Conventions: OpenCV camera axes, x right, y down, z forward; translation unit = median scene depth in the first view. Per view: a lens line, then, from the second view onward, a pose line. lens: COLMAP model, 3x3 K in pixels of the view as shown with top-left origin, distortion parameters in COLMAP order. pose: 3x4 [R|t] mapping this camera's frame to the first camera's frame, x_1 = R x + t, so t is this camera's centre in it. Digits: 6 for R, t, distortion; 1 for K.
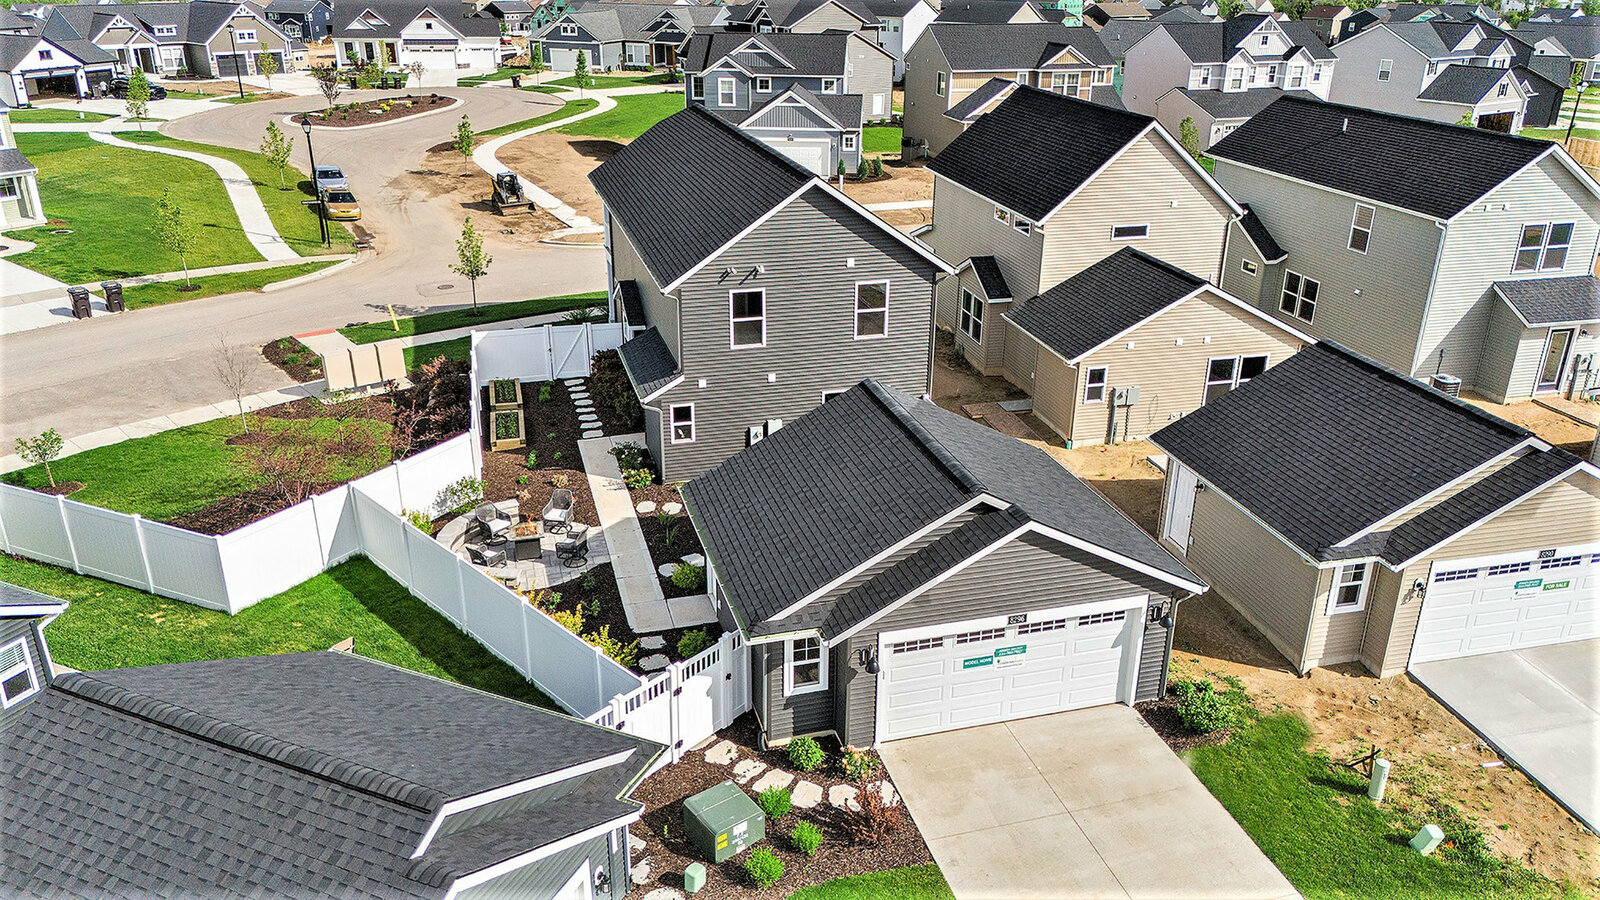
lens RADIAL K [[1180.7, 0, 800.0], [0, 1180.7, 448.3], [0, 0, 1]] dist [0.060686, -0.058276]
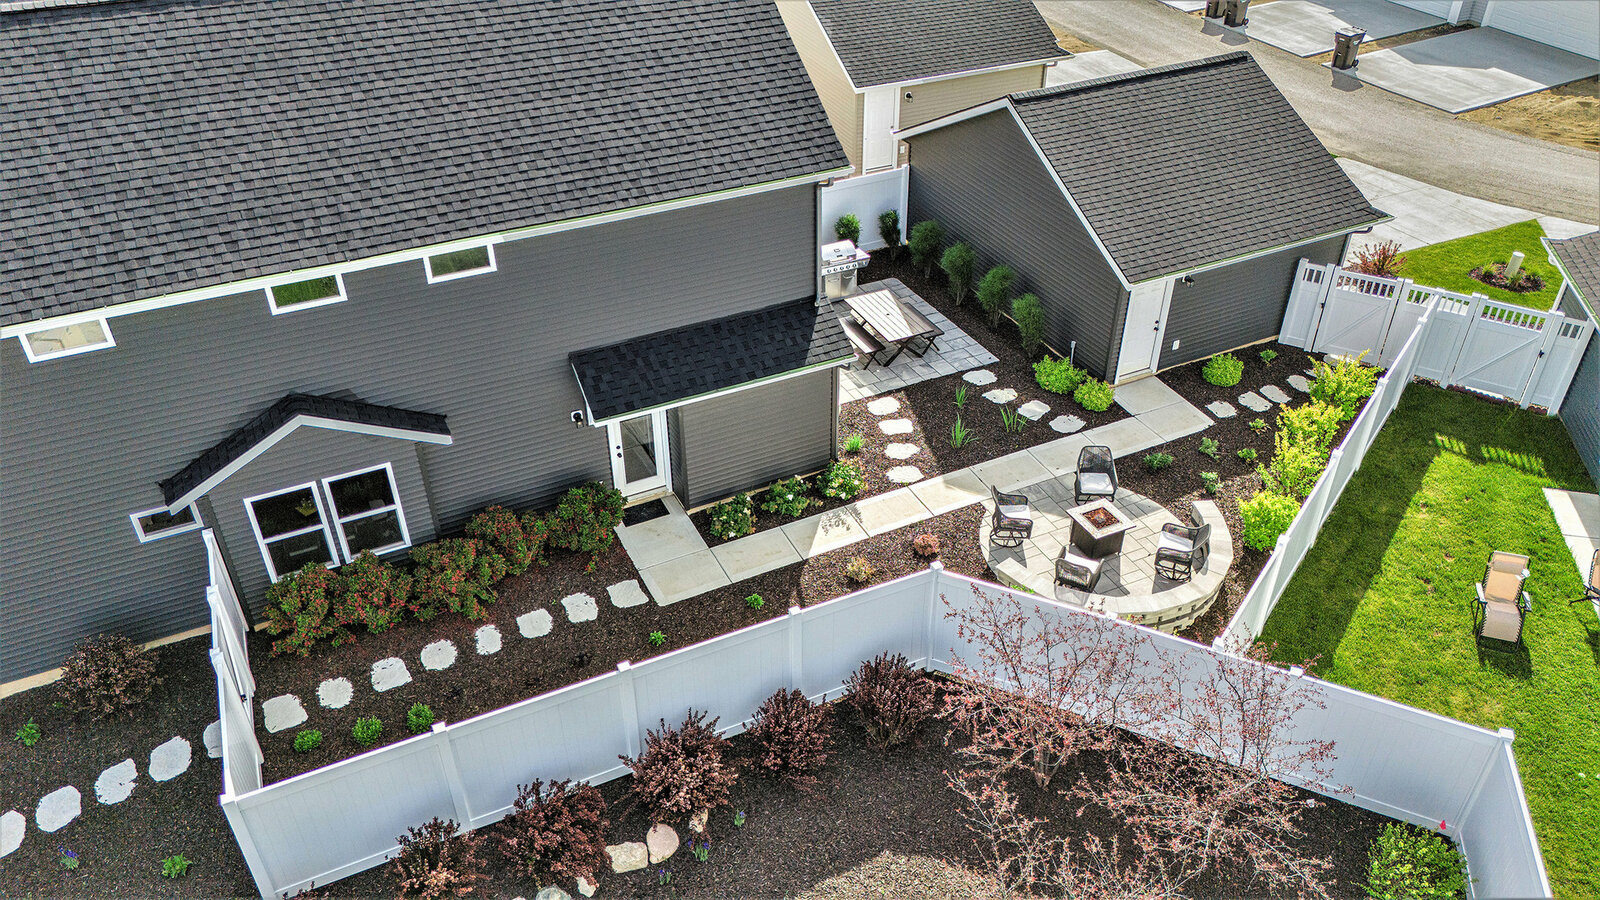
lens RADIAL K [[1180.7, 0, 799.6], [0, 1180.7, 454.9], [0, 0, 1]] dist [0.060686, -0.058276]
pose [[-0.186576, -0.594278, 0.782319, -0.213850], [0.370100, 0.695122, 0.616305, -0.132555], [-0.910064, 0.404524, 0.090249, 0.328126]]
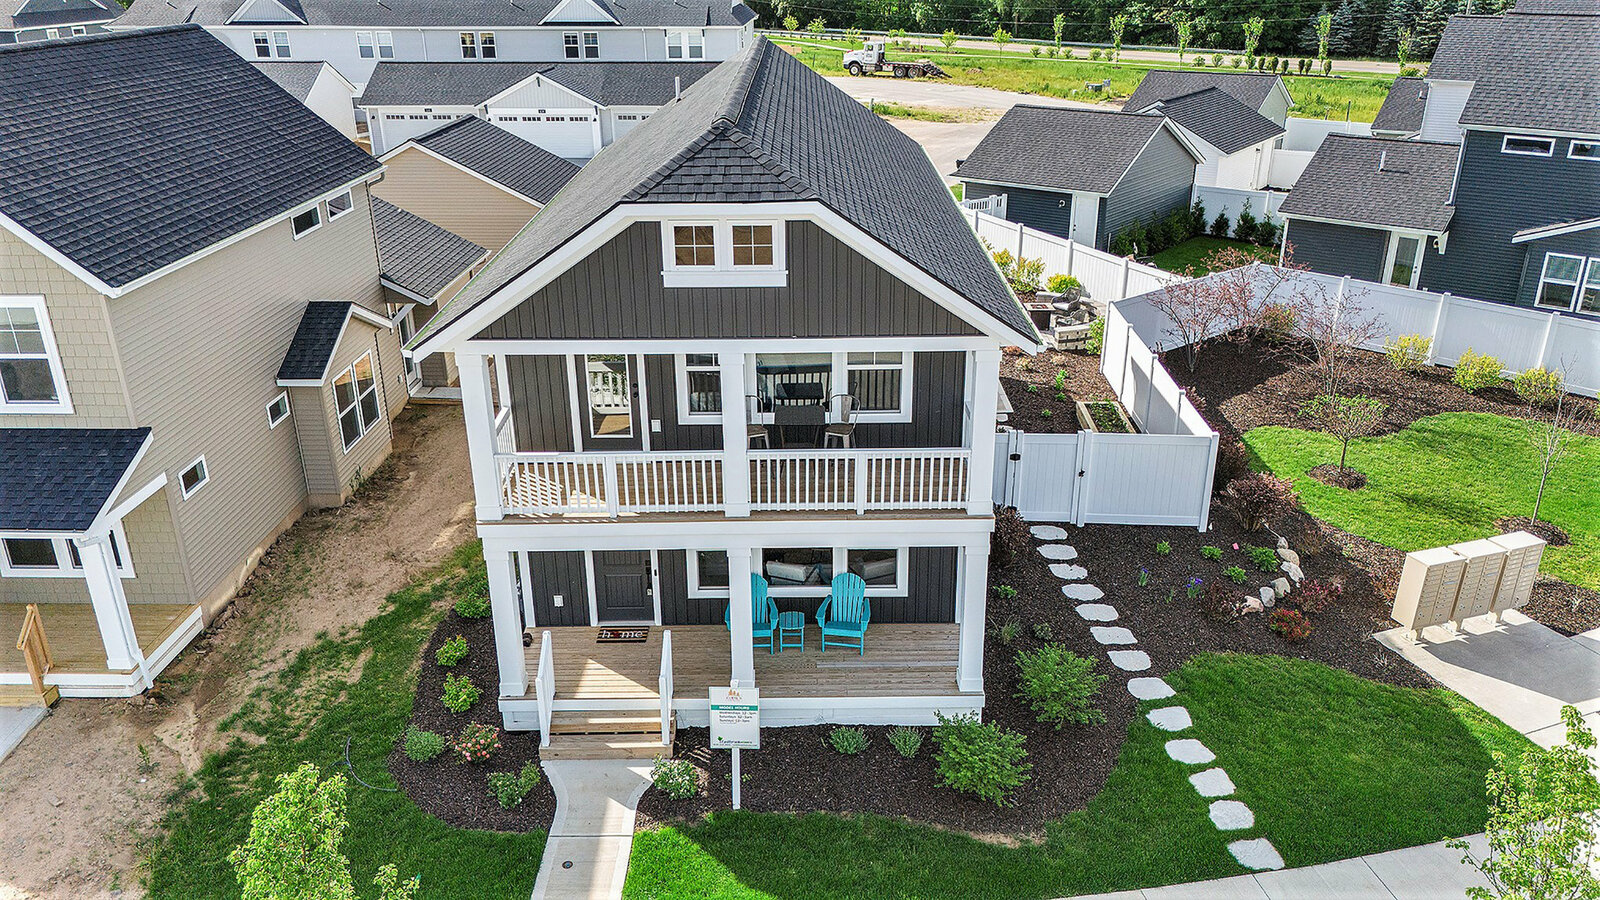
lens RADIAL K [[1180.7, 0, 803.4], [0, 1180.7, 445.3], [0, 0, 1]] dist [0.060686, -0.058276]
pose [[-0.963446, -0.099902, 0.248580, -0.095452], [0.107415, 0.705976, 0.700043, -0.215591], [-0.245427, 0.701155, -0.669438, 0.600461]]
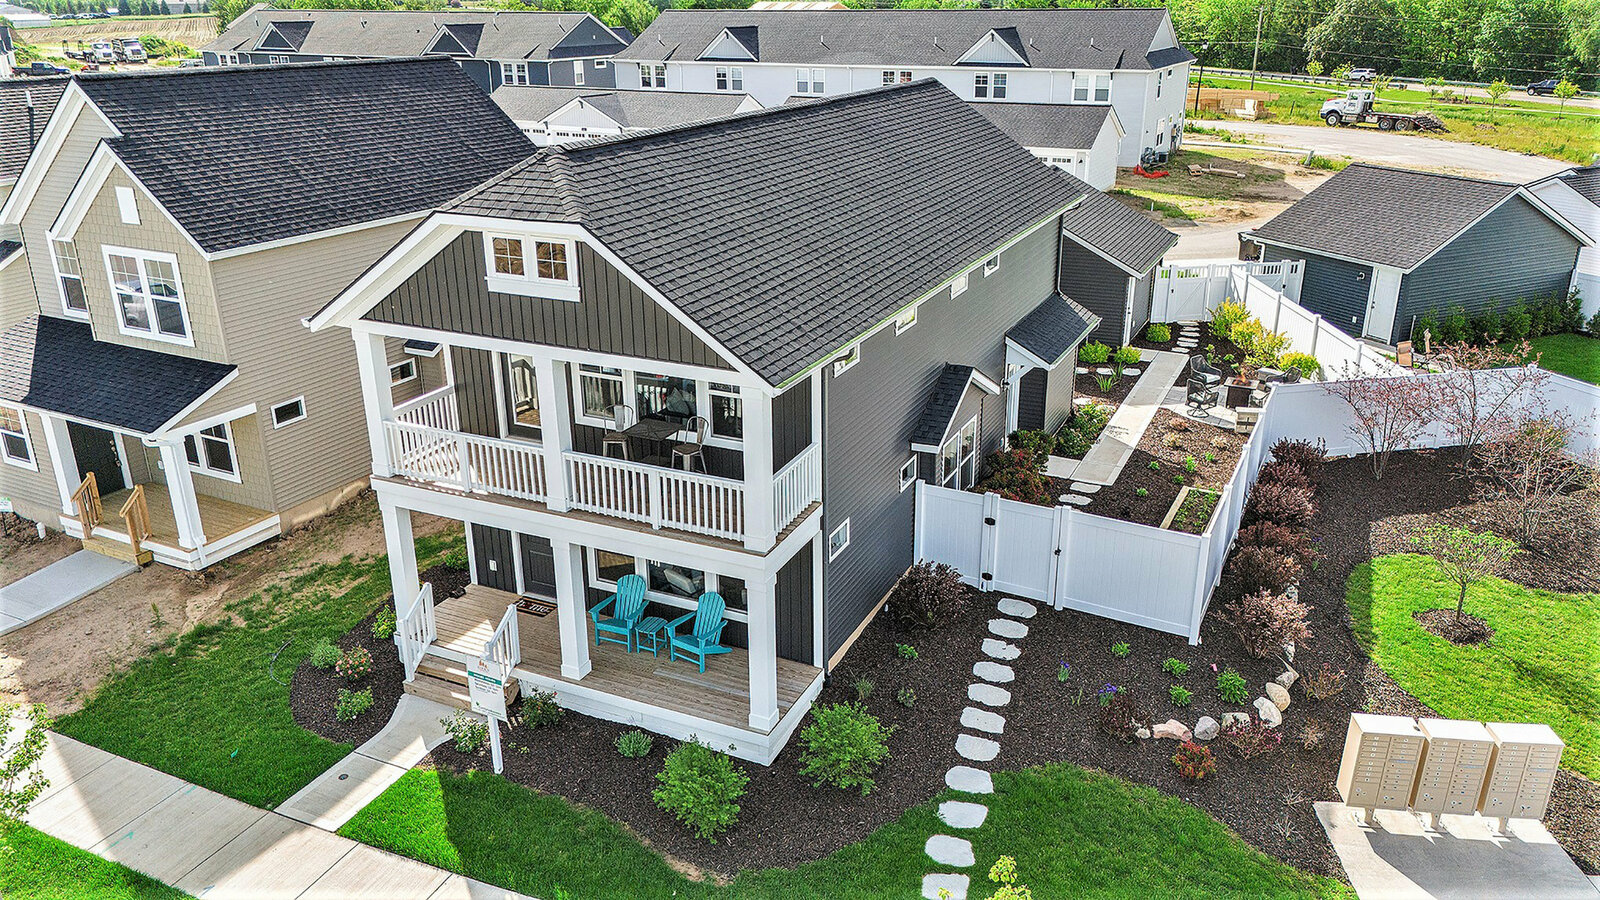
lens RADIAL K [[1180.7, 0, 803.7], [0, 1180.7, 446.1], [0, 0, 1]] dist [0.060686, -0.058276]
pose [[-0.751994, -0.231750, 0.617088, -0.188039], [0.259393, 0.756590, 0.600240, -0.198286], [-0.605988, 0.611445, -0.508836, 0.559579]]
